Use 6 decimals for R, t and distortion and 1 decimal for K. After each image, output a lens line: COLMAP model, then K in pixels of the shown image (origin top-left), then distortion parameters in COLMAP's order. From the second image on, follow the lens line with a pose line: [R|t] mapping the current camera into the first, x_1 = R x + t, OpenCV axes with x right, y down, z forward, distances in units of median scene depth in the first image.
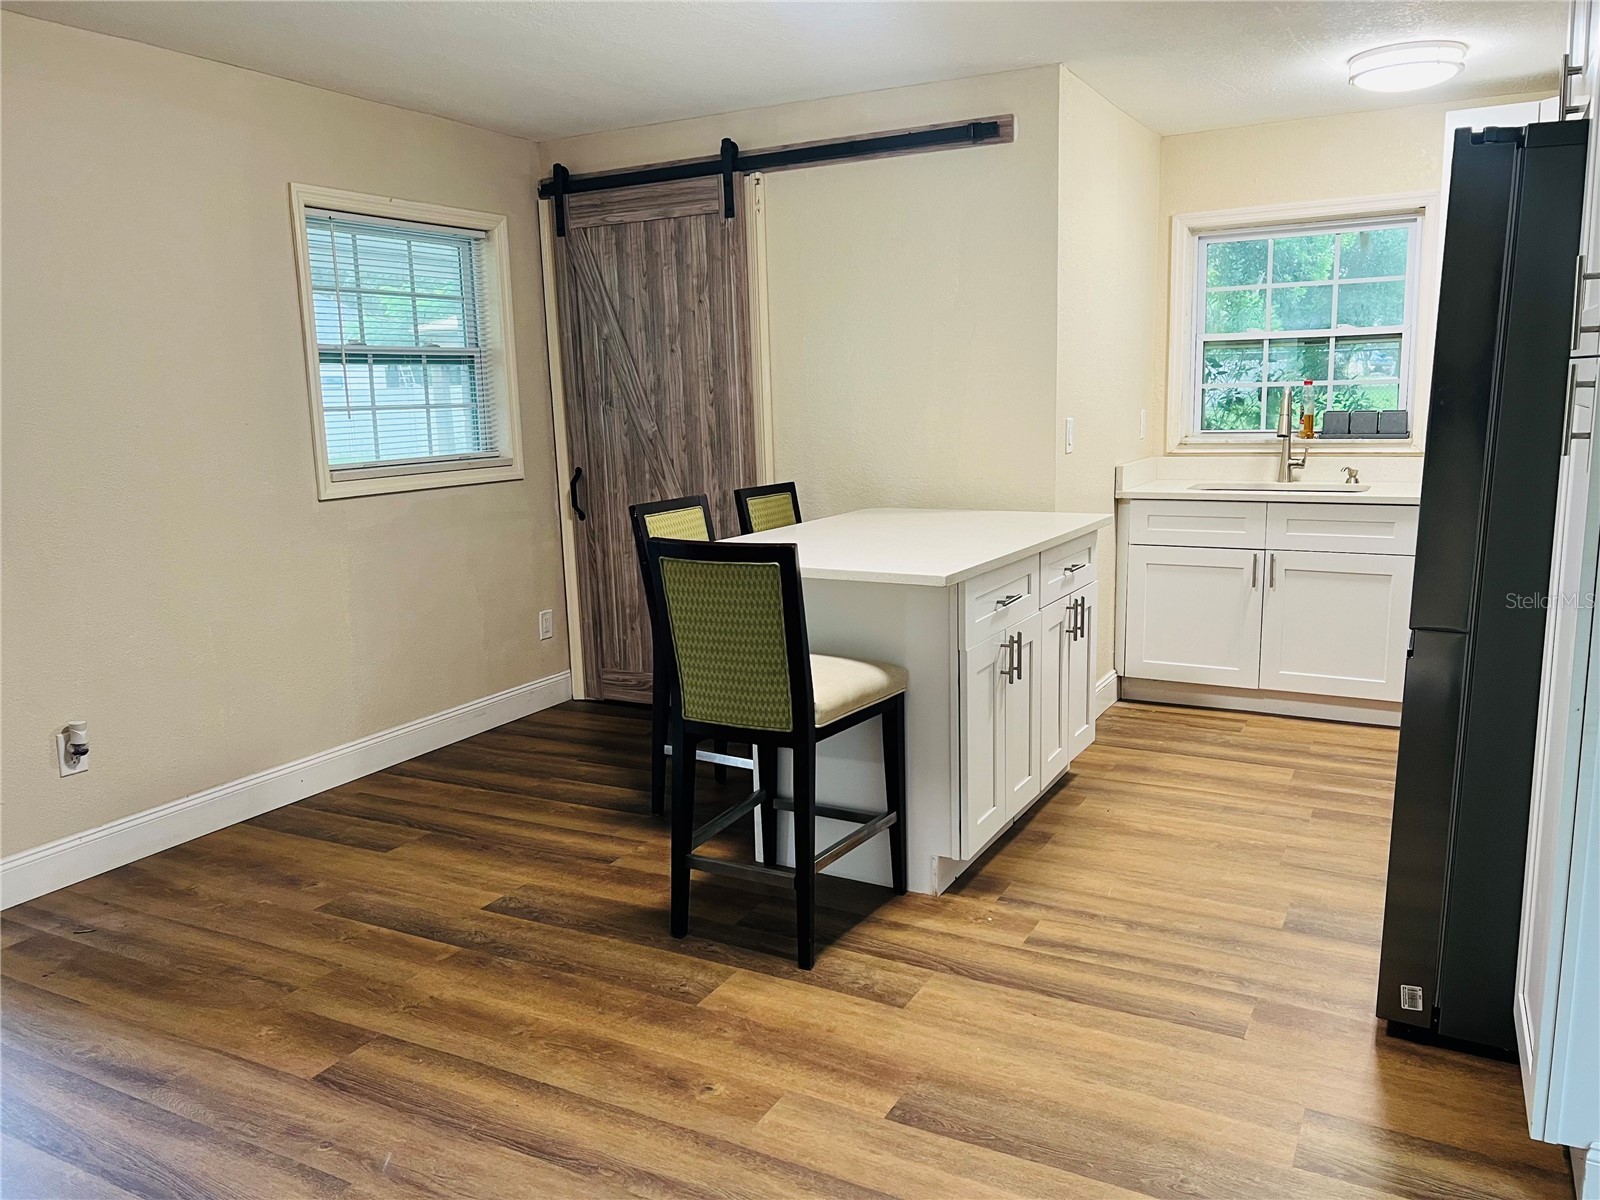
lens RADIAL K [[1209.1, 0, 804.2], [0, 1209.1, 606.0], [0, 0, 1]] dist [0.055732, -0.055905]
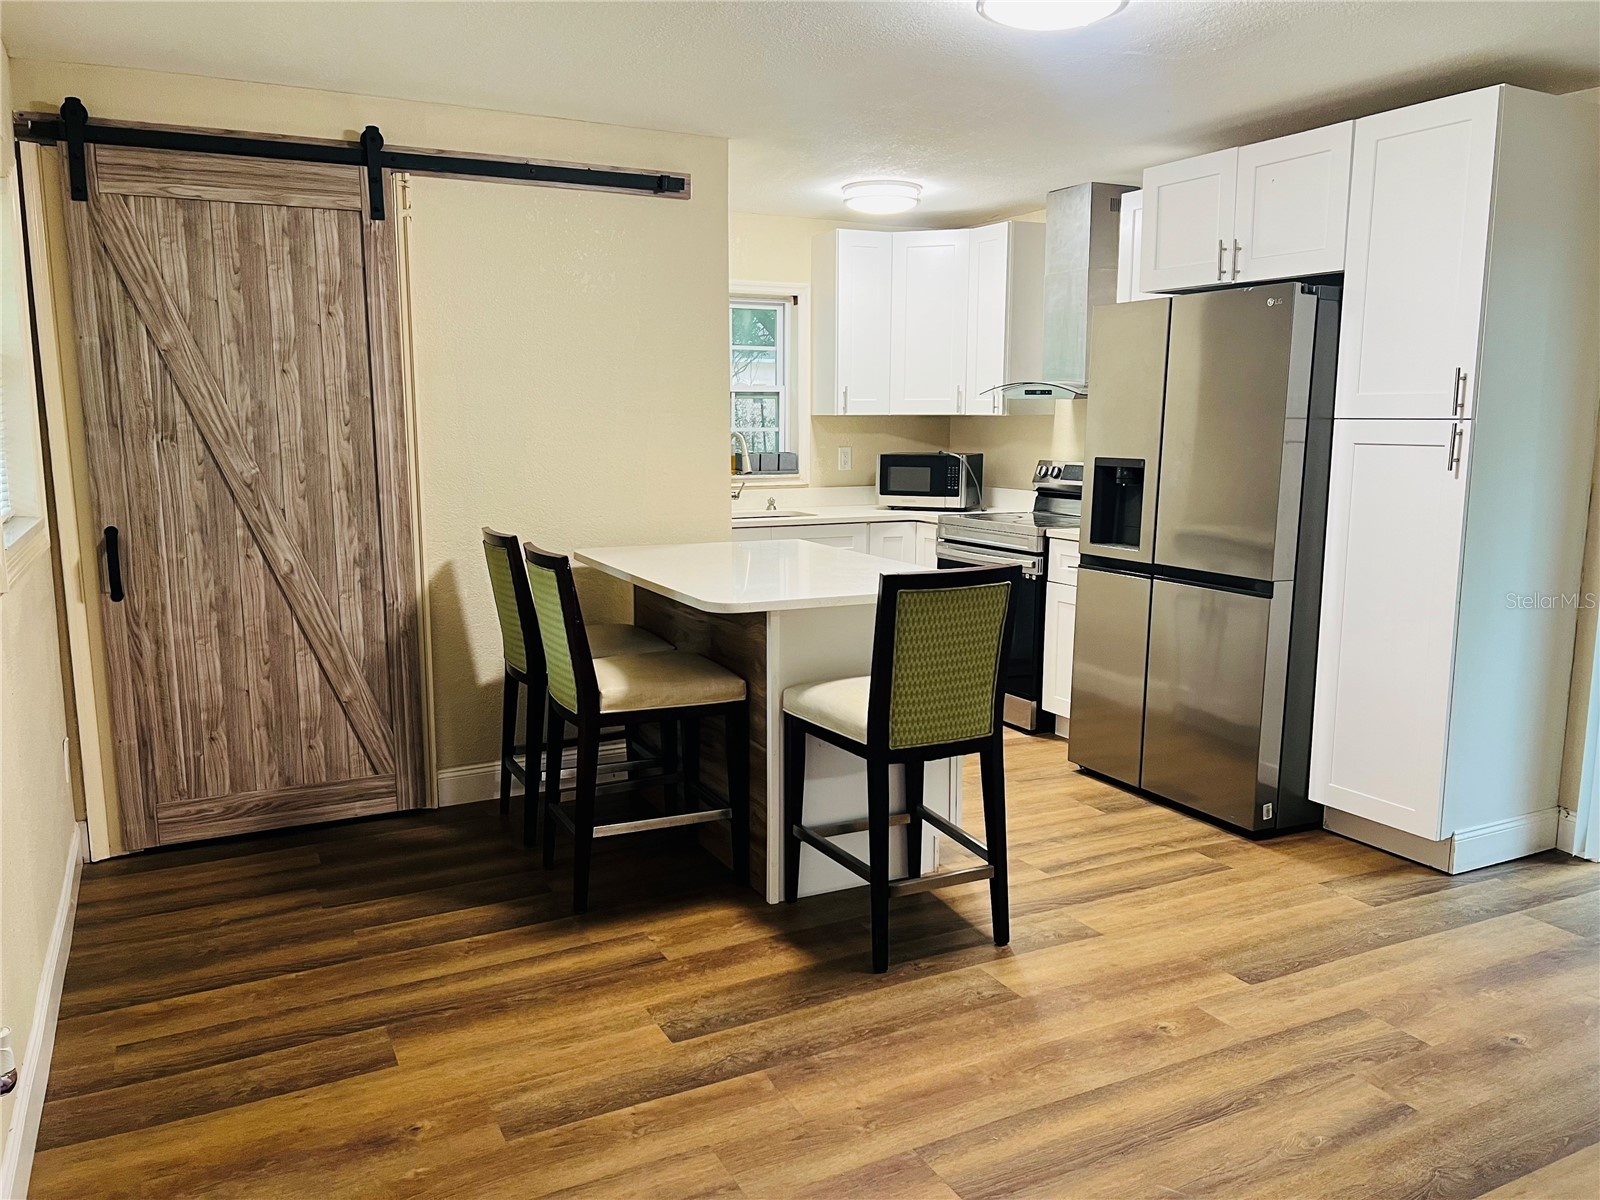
lens RADIAL K [[1209.1, 0, 810.6], [0, 1209.1, 591.8], [0, 0, 1]] dist [0.055732, -0.055905]
pose [[0.562265, -0.093342, 0.821672, -0.842326], [0.131223, 0.991091, 0.022793, -0.060632], [-0.816479, 0.095007, 0.569504, 0.409993]]
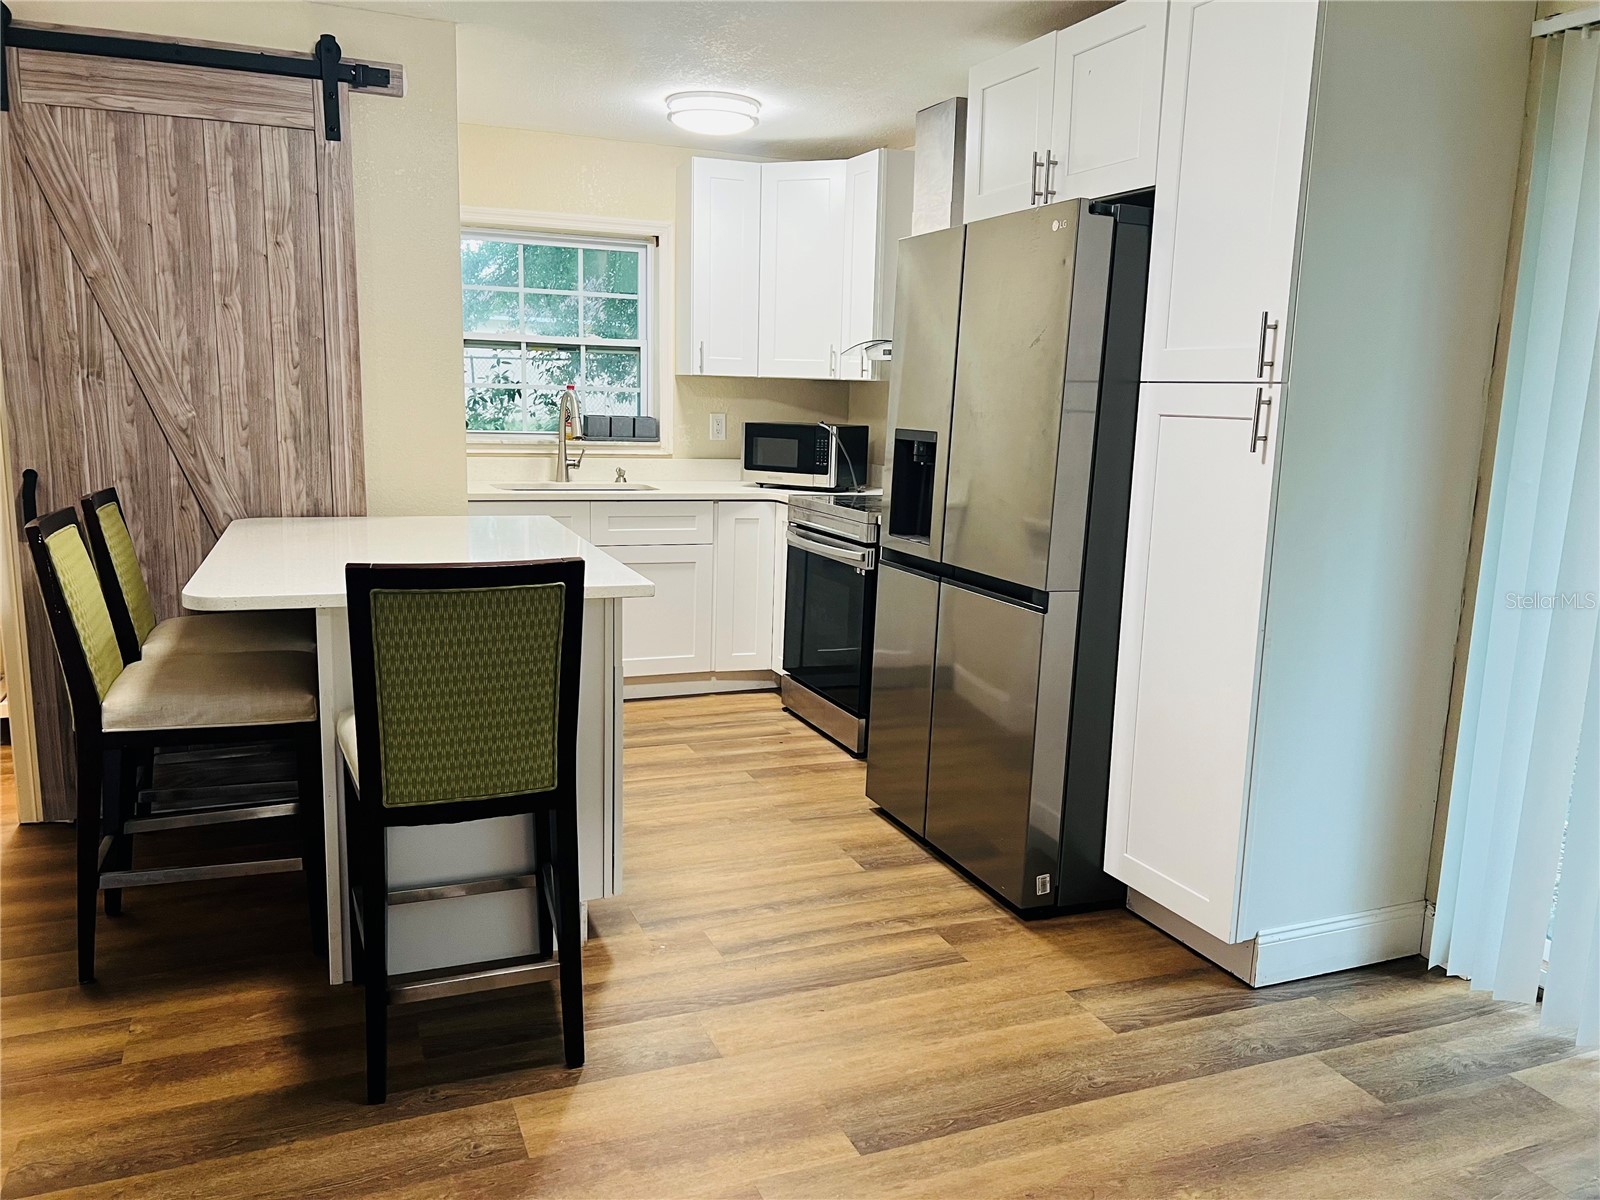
lens RADIAL K [[1209.1, 0, 811.1], [0, 1209.1, 592.0], [0, 0, 1]] dist [0.055732, -0.055905]
pose [[0.630579, -0.087555, 0.771170, -0.441164], [0.097751, 0.994664, 0.032999, -0.032424], [-0.769944, 0.054574, 0.635773, 0.277866]]
